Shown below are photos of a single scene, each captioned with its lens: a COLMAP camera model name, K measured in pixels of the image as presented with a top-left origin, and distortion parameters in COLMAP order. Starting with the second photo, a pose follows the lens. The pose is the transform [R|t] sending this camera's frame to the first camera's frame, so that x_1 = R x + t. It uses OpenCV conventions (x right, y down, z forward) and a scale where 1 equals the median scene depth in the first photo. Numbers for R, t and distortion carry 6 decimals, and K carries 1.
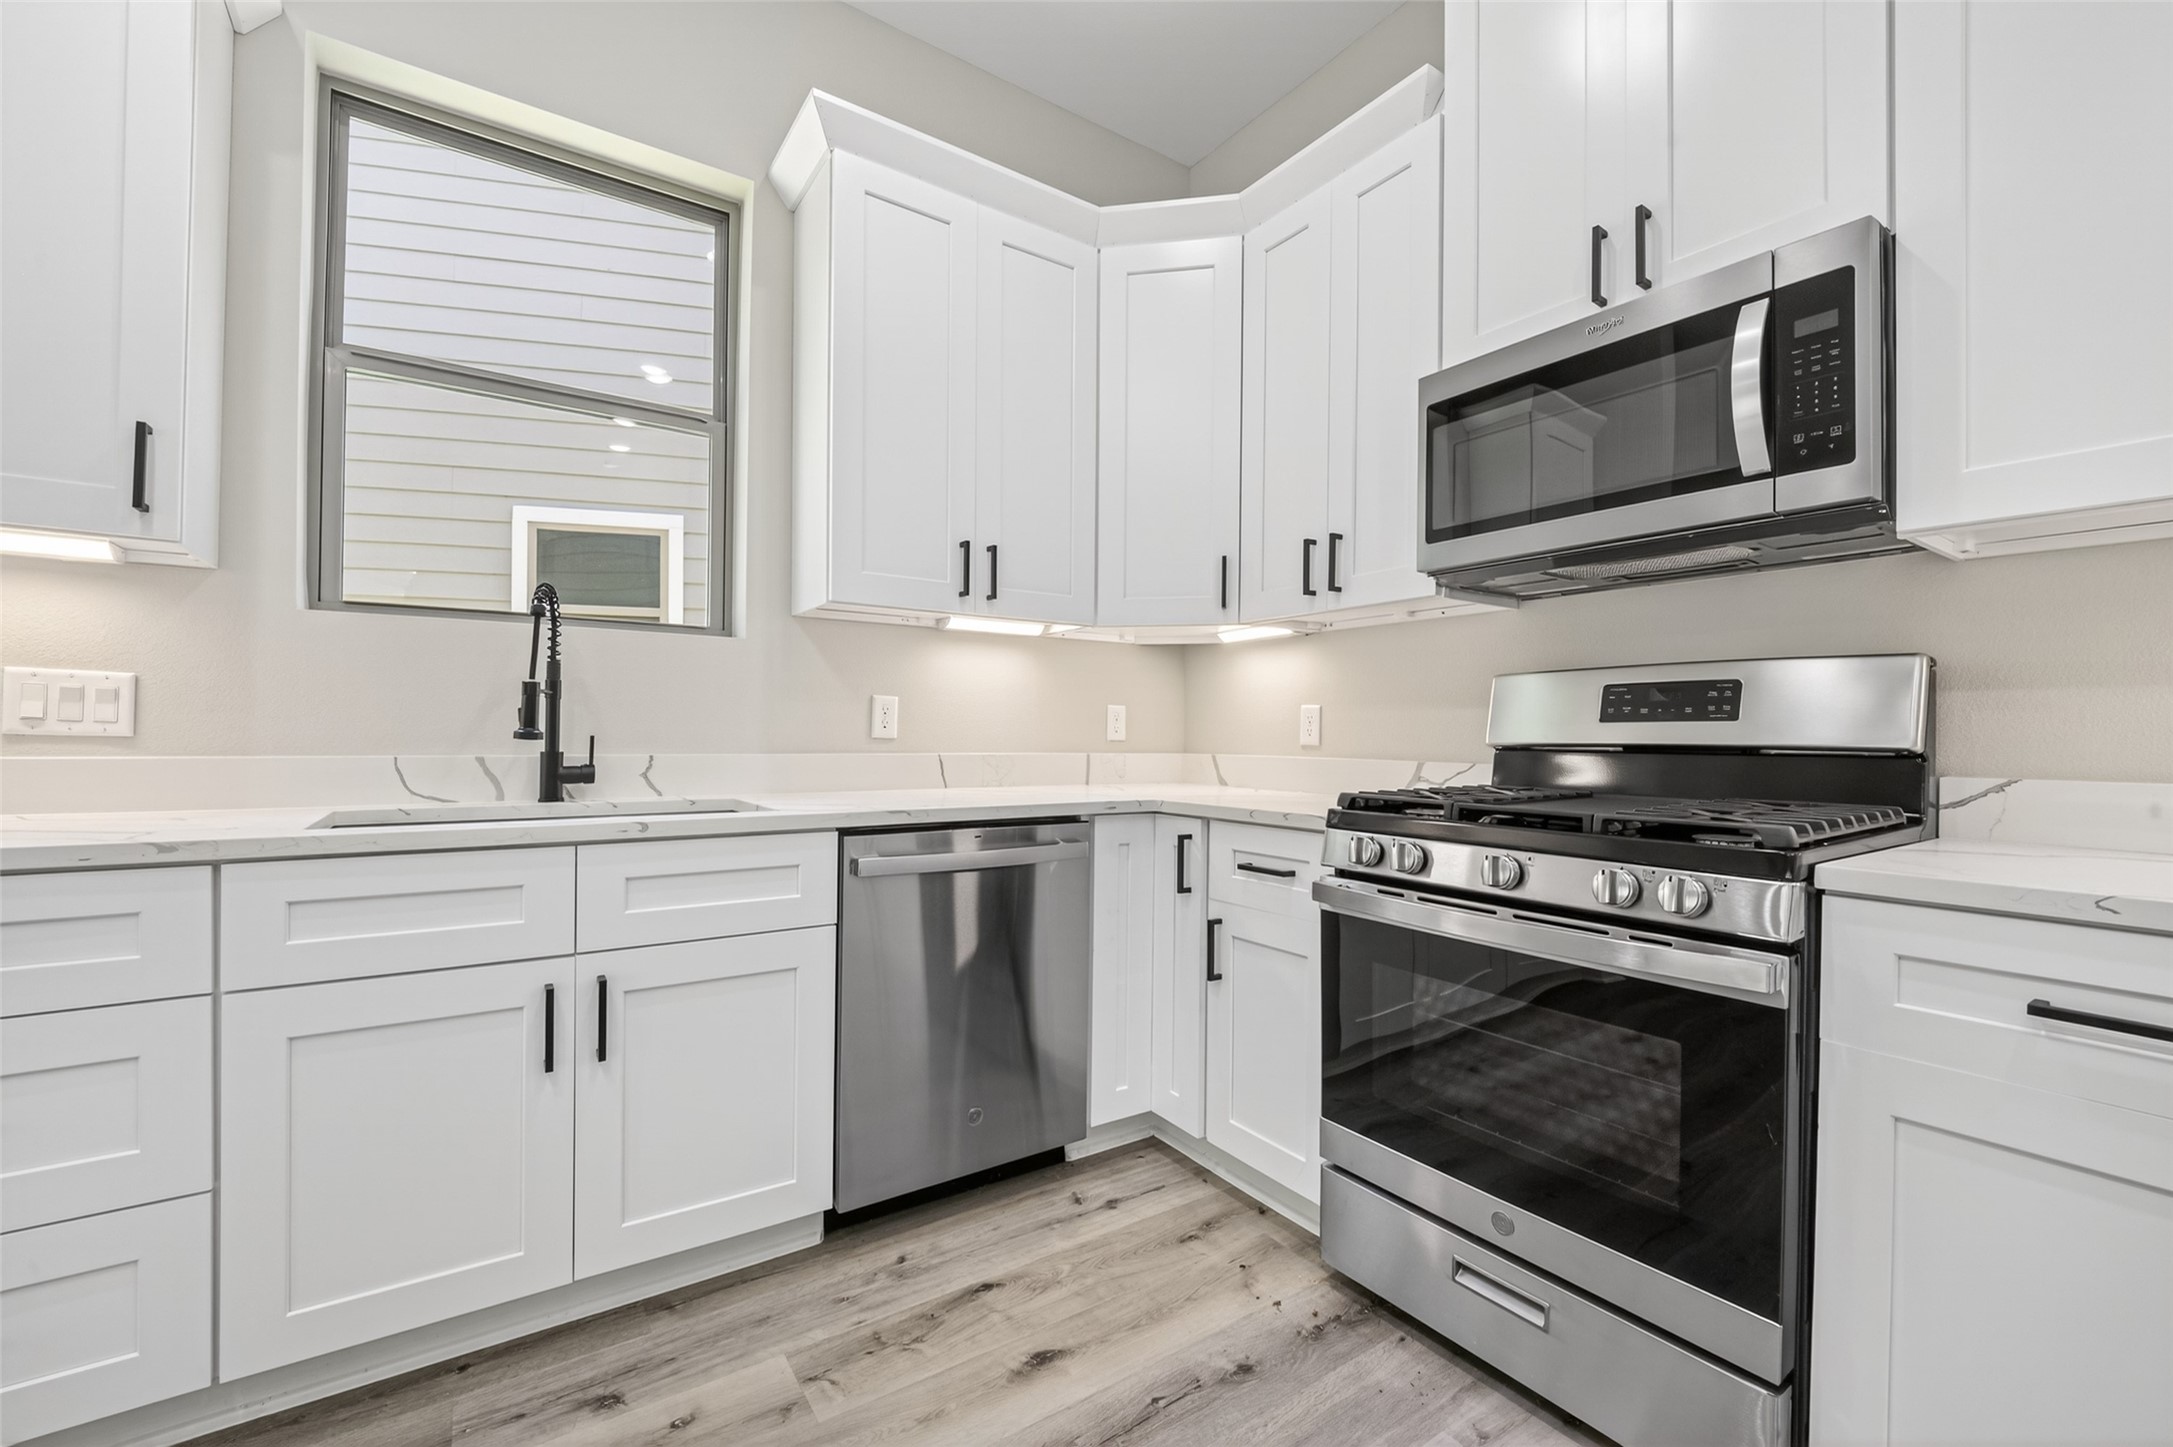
lens RADIAL K [[896.6, 0, 1091.1], [0, 896.6, 735.1], [0, 0, 1]] dist [-0.005257, -0.002877]
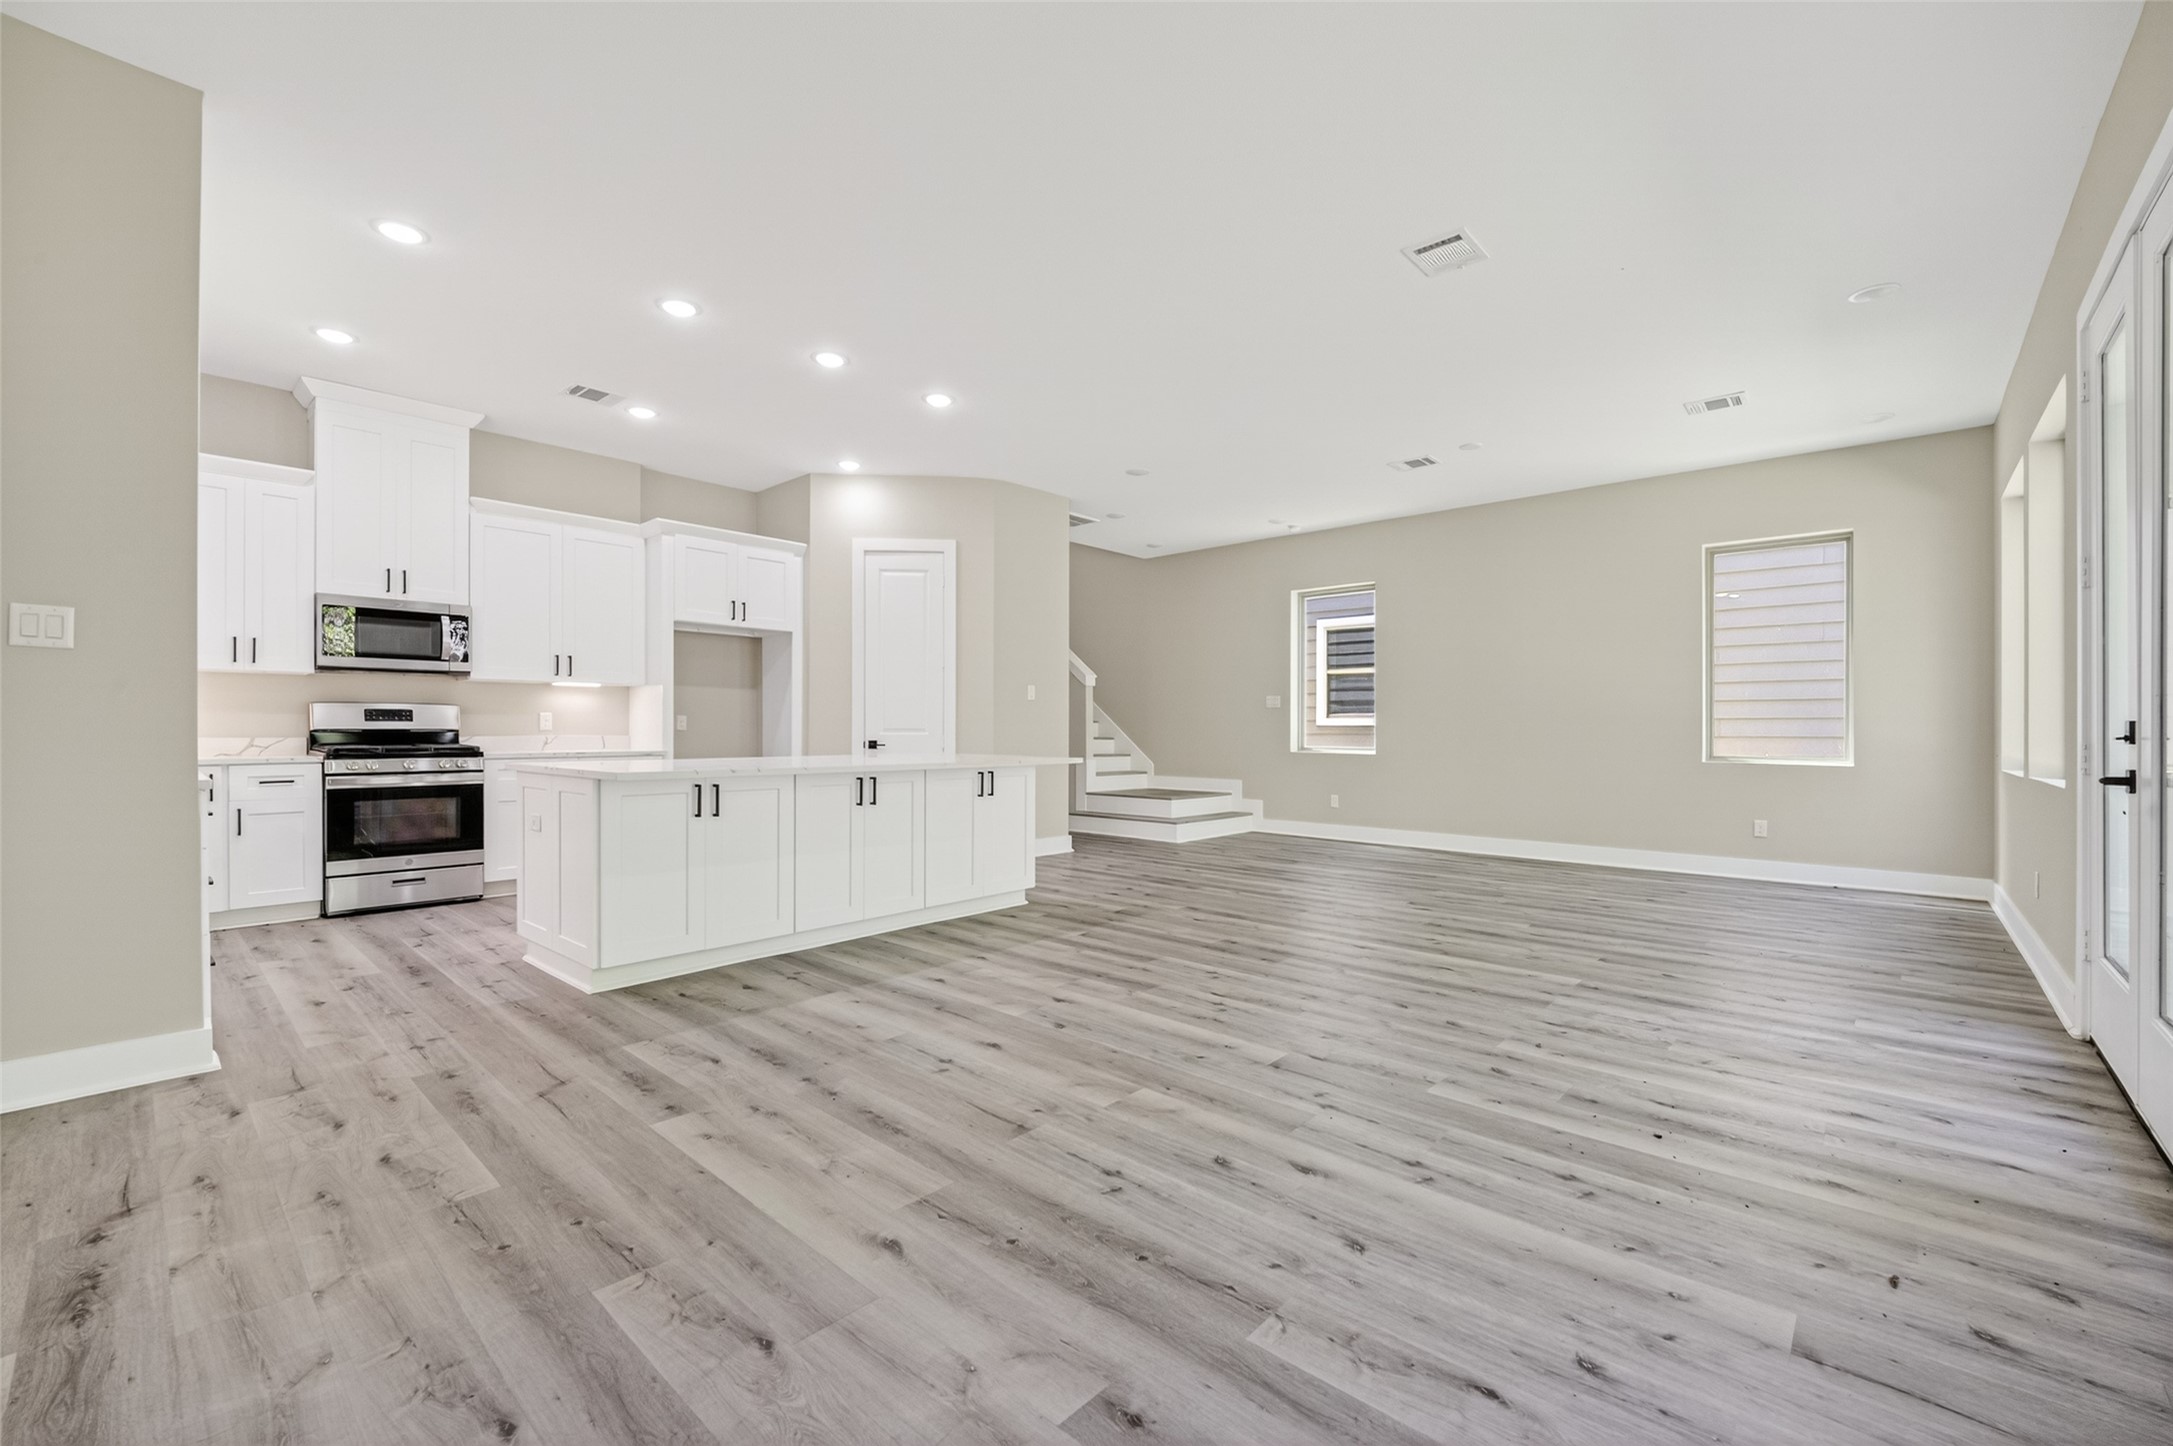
lens RADIAL K [[896.6, 0, 1079.4], [0, 896.6, 733.0], [0, 0, 1]] dist [-0.005257, -0.002877]
pose [[-0.220948, -0.018801, 0.975104, -2.837899], [-0.005415, 0.999822, 0.018051, -0.042481], [-0.975271, -0.001292, -0.221011, -0.659104]]
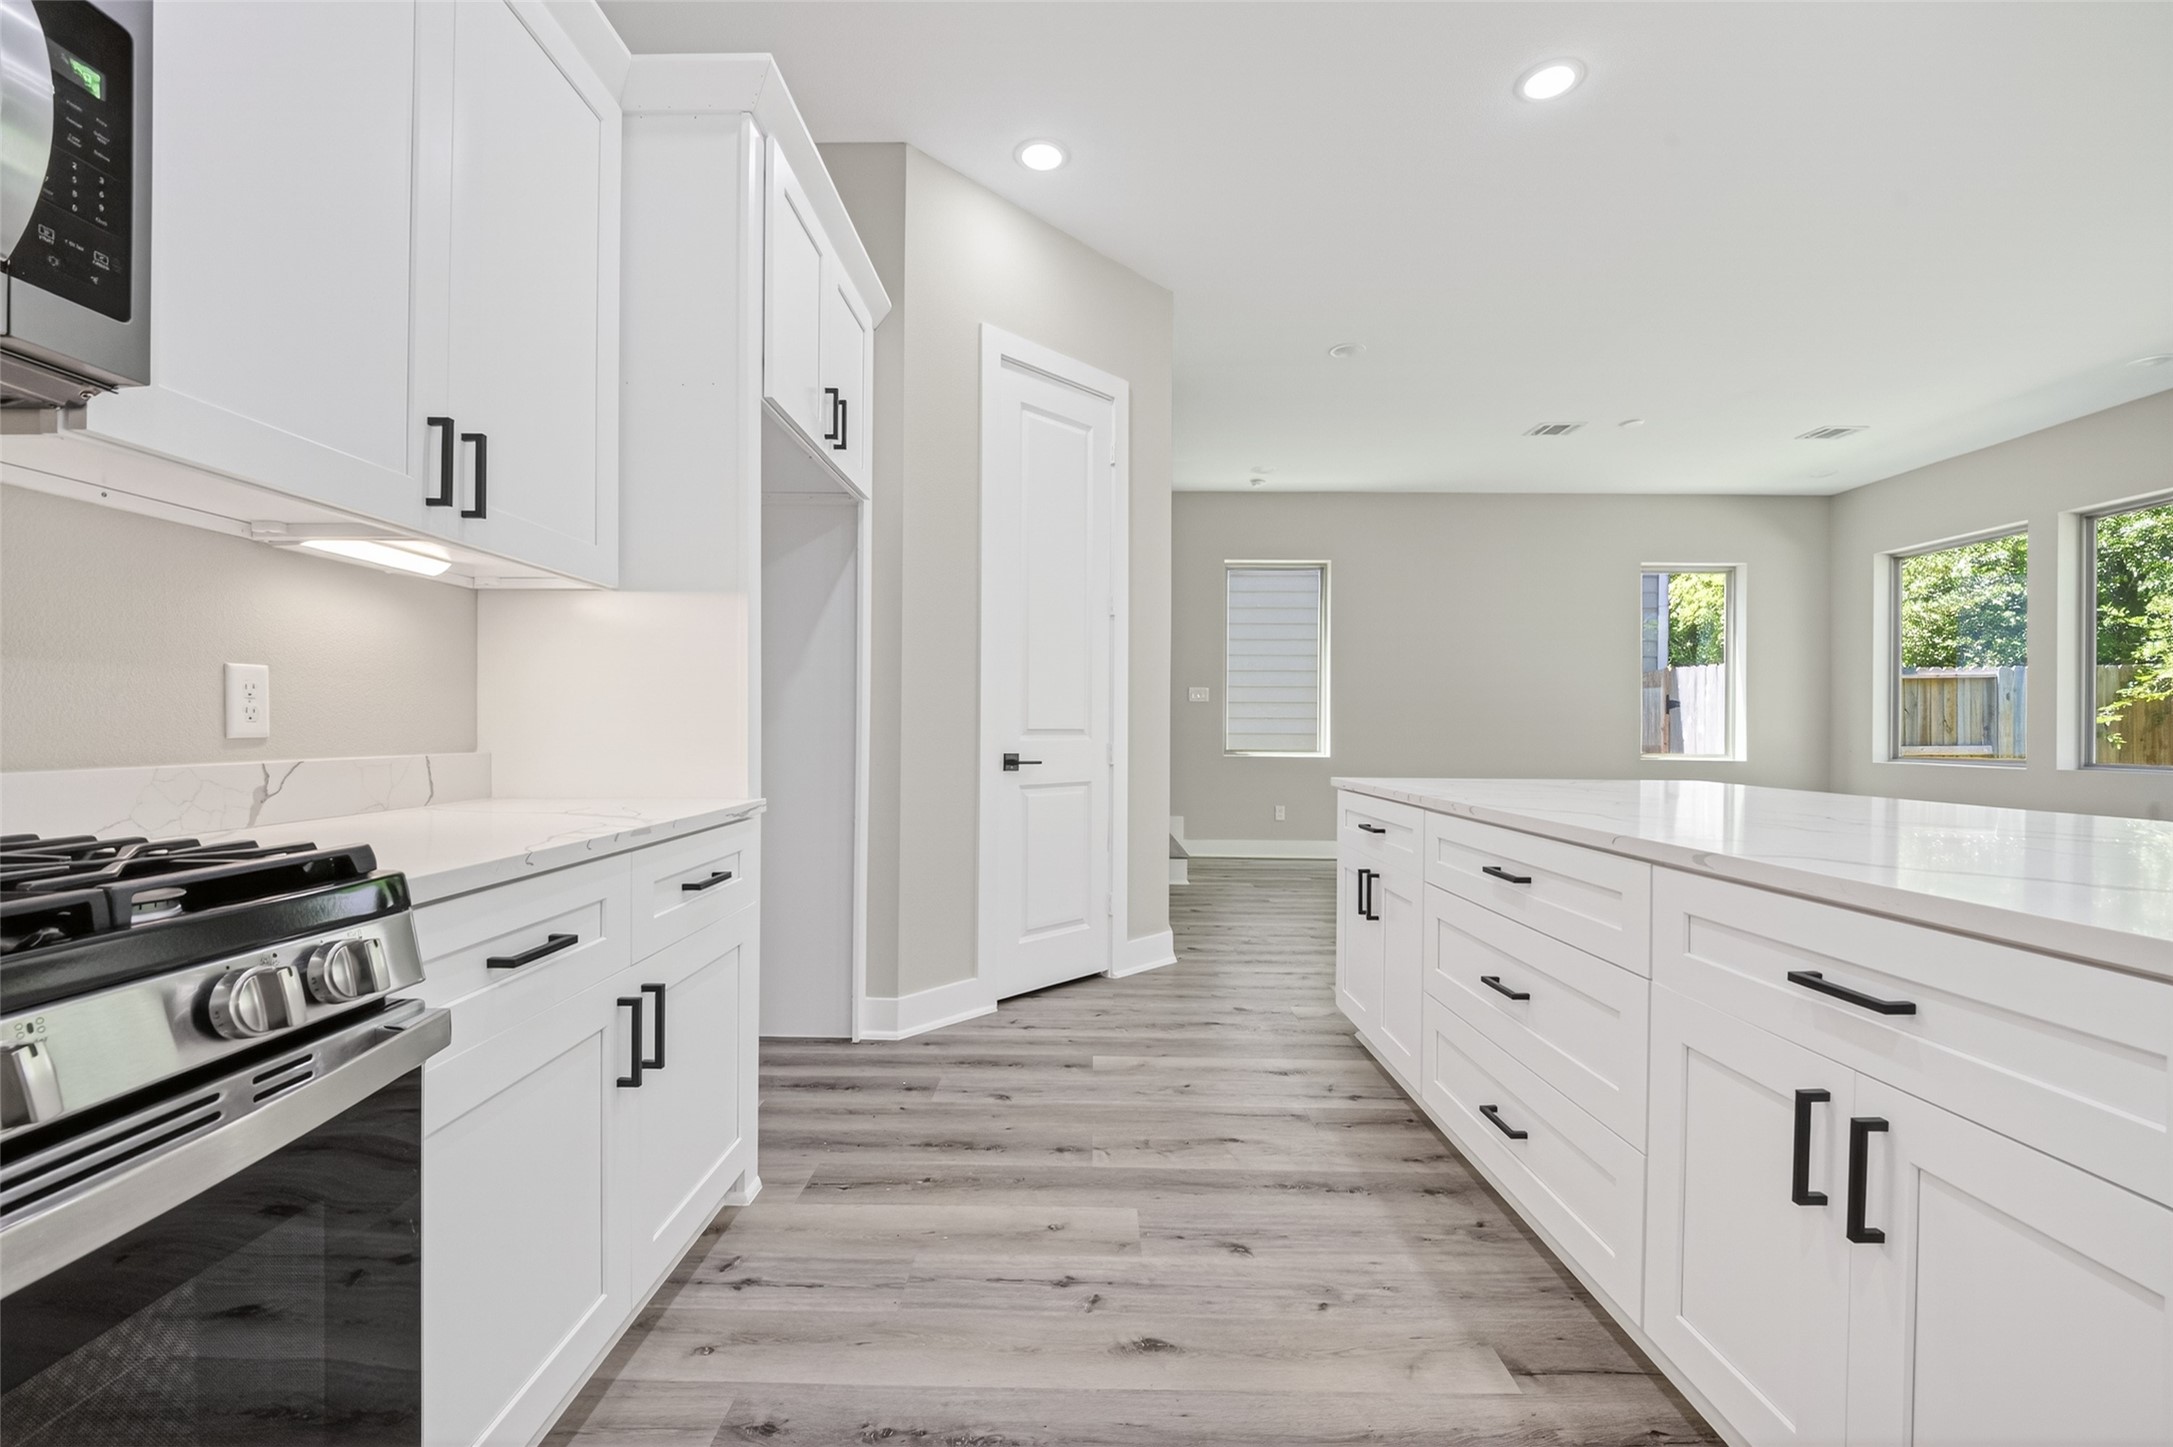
lens RADIAL K [[896.6, 0, 1080.3], [0, 896.6, 736.5], [0, 0, 1]] dist [-0.005257, -0.002877]
pose [[-0.816106, -0.023842, 0.577410, -0.099261], [-0.016355, 0.999701, 0.018162, -0.007991], [-0.577671, 0.005378, -0.816252, 0.788819]]
